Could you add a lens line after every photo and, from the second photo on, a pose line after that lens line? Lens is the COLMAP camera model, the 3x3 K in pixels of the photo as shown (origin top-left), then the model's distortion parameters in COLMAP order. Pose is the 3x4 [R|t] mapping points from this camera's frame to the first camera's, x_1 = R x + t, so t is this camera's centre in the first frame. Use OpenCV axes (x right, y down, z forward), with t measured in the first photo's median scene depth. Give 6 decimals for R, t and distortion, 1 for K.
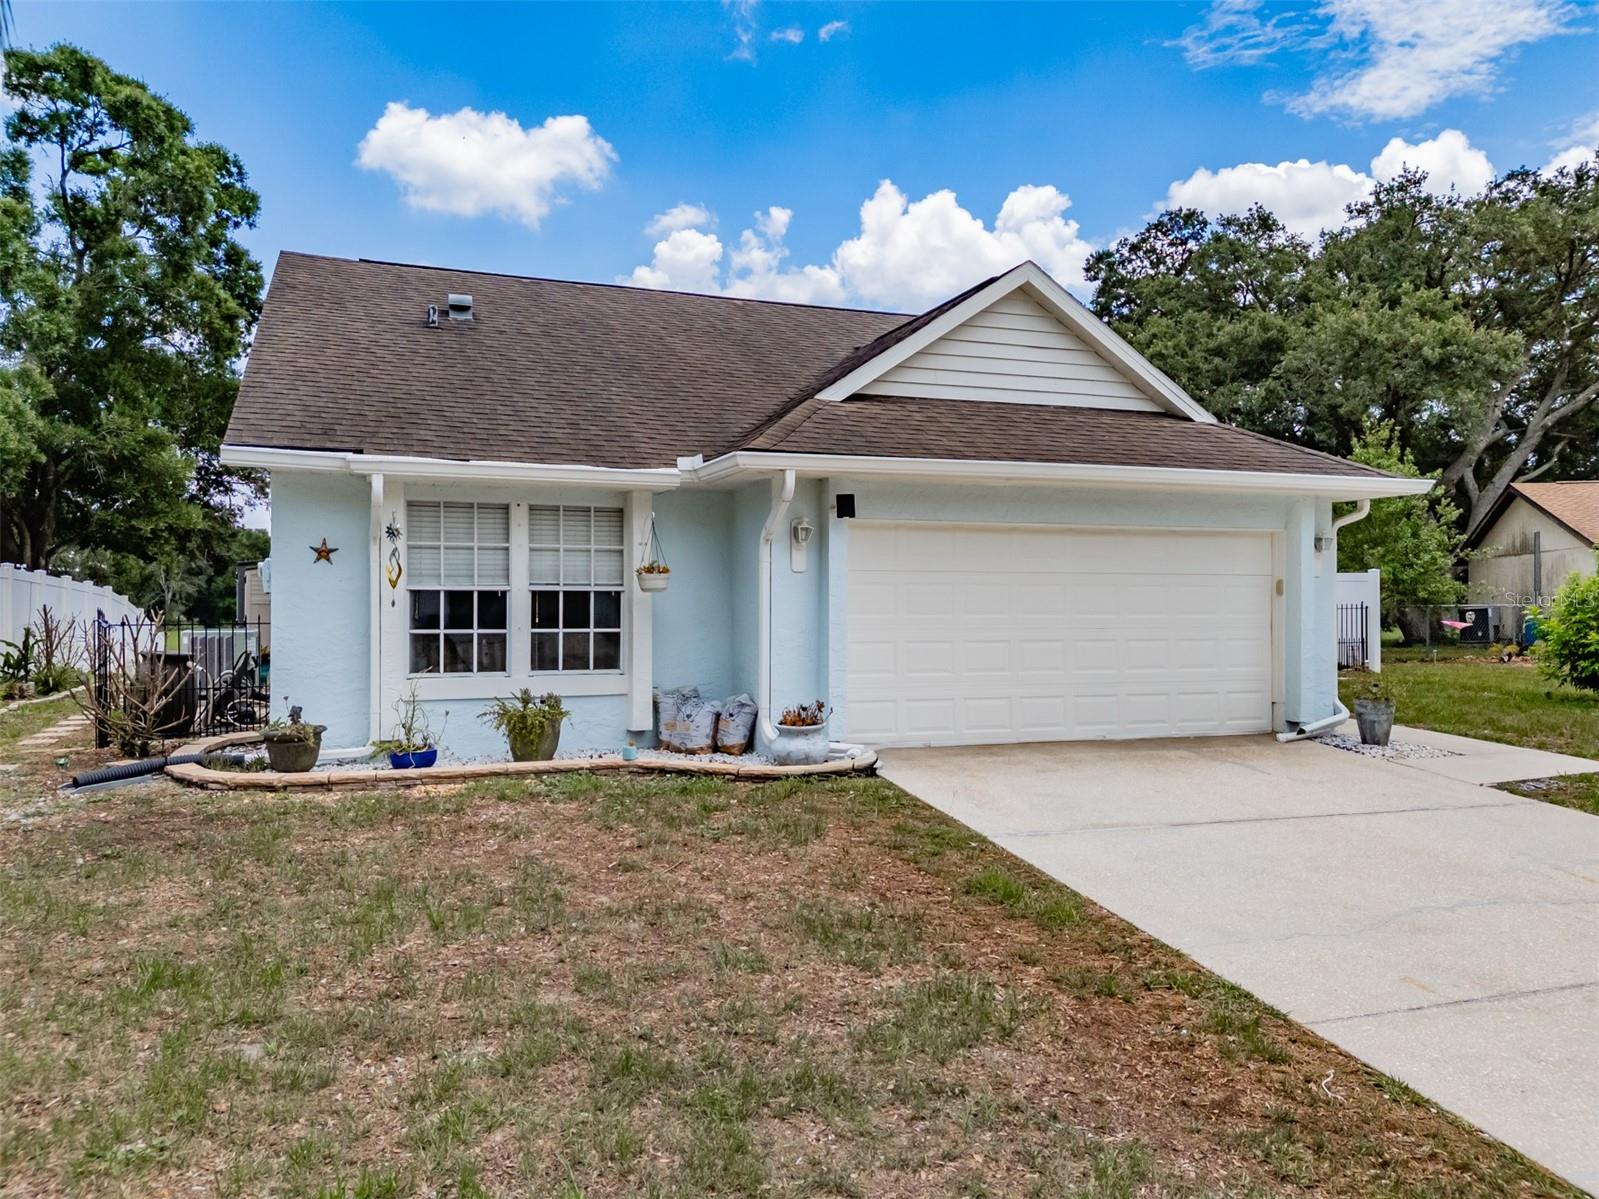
lens RADIAL K [[1184.3, 0, 806.6], [0, 1184.3, 604.7], [0, 0, 1]] dist [0.039792, -0.016079]
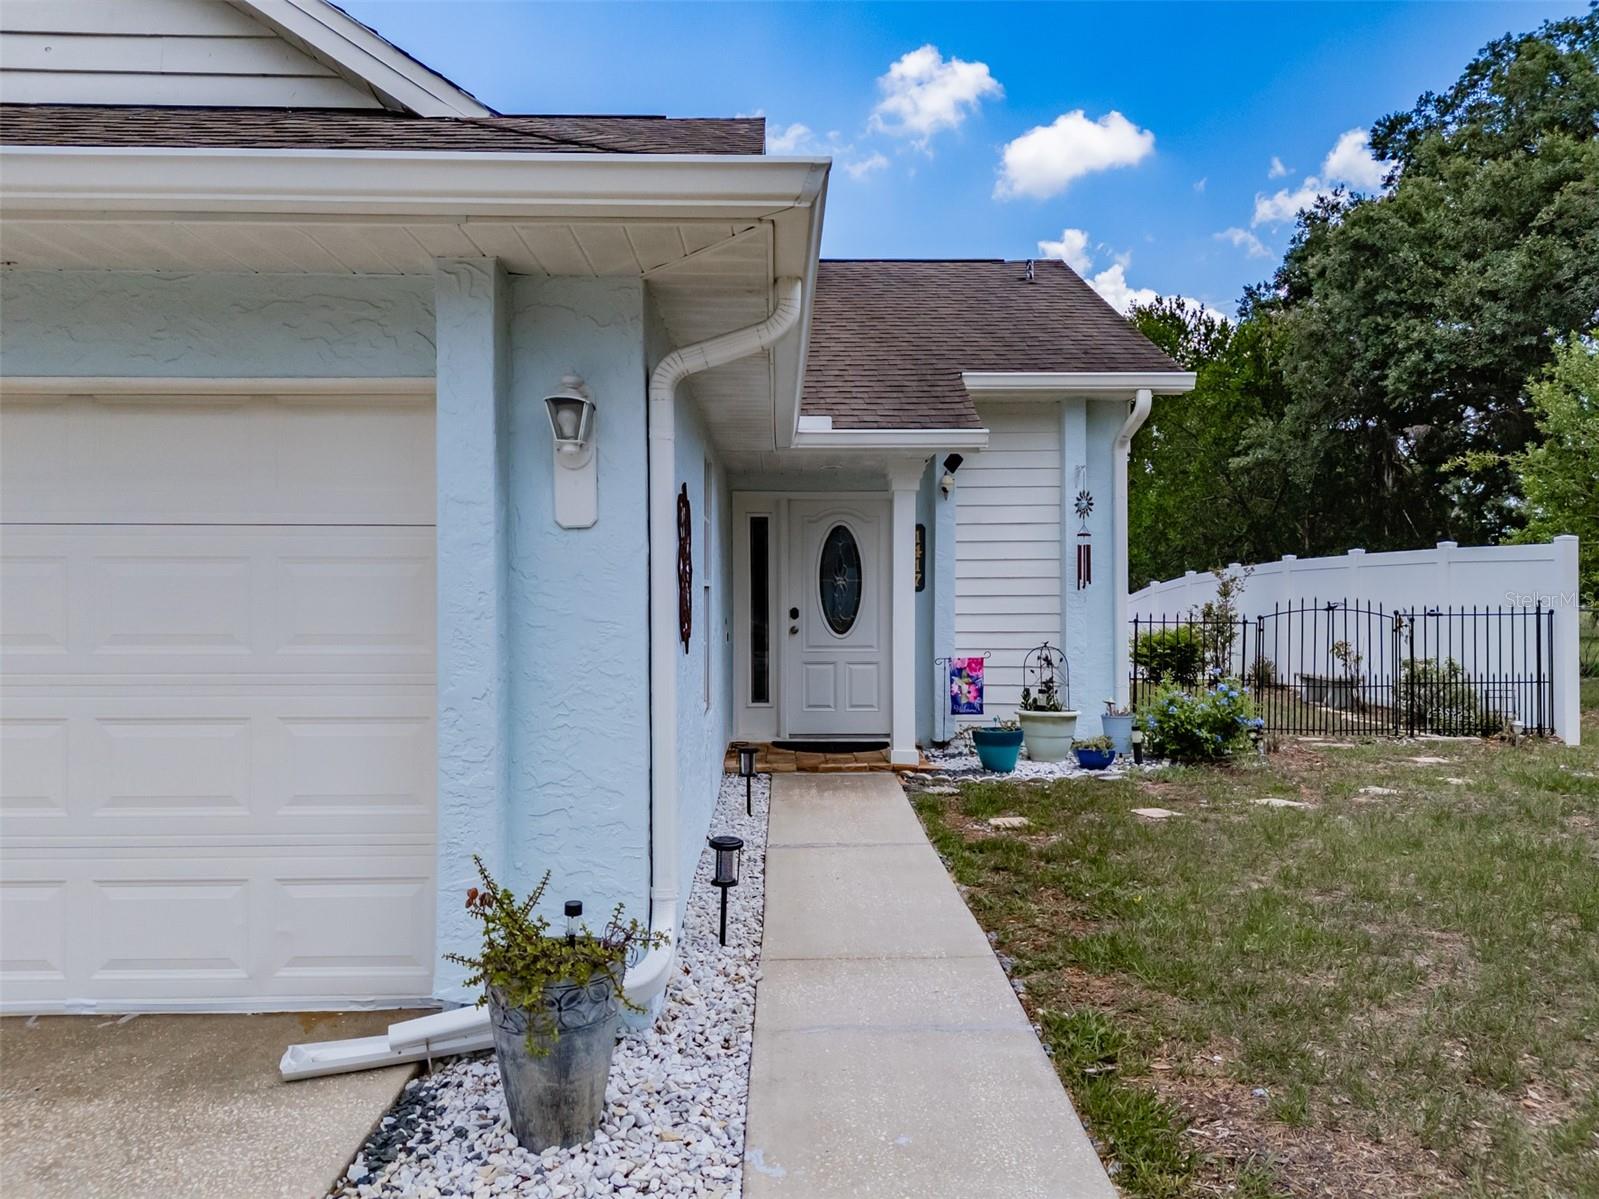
lens RADIAL K [[1184.3, 0, 799.9], [0, 1184.3, 596.8], [0, 0, 1]] dist [0.039792, -0.016079]
pose [[0.940705, -0.001271, -0.339223, 0.670139], [-0.000044, 0.999993, -0.003869, -0.004397], [0.339225, 0.003654, 0.940698, 0.821643]]
